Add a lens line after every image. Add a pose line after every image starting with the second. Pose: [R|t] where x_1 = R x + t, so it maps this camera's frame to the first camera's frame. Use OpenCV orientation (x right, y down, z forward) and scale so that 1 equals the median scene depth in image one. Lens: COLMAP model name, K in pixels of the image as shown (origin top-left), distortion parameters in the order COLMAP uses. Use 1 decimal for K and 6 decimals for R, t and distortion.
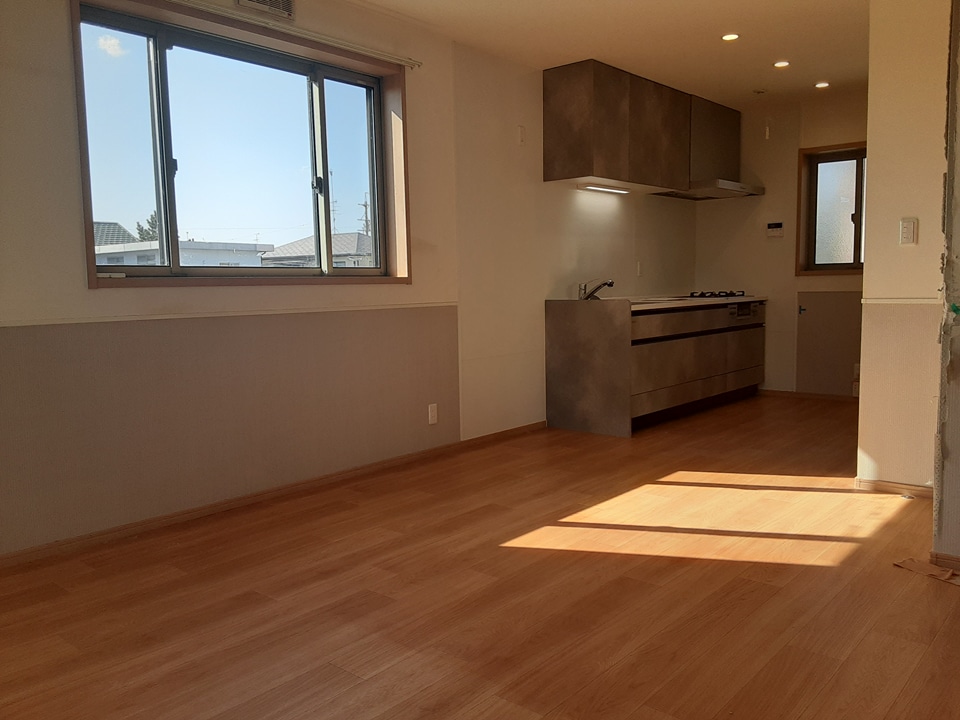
lens RADIAL K [[788.6, 0, 477.8], [0, 788.6, 356.2], [0, 0, 1]] dist [0.078902, -0.094409]
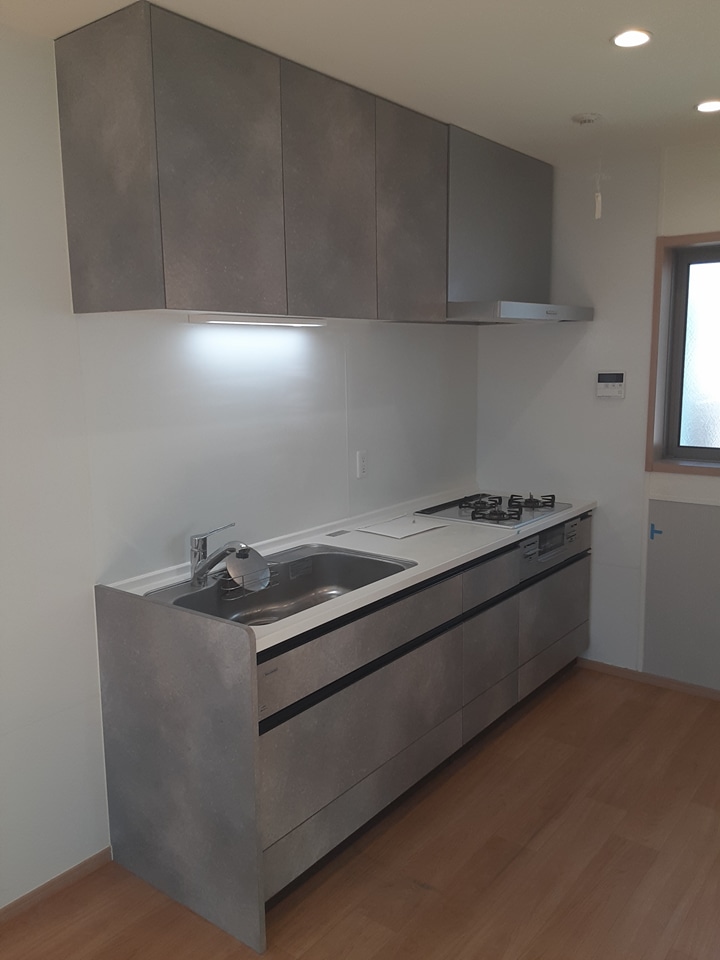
lens RADIAL K [[788.6, 0, 360.3], [0, 788.6, 485.9], [0, 0, 1]] dist [0.078902, -0.094409]
pose [[0.998680, -0.005796, 0.051033, 0.175534], [0.002330, 0.997702, 0.067711, -0.130488], [-0.051308, -0.067503, 0.996399, 0.467191]]
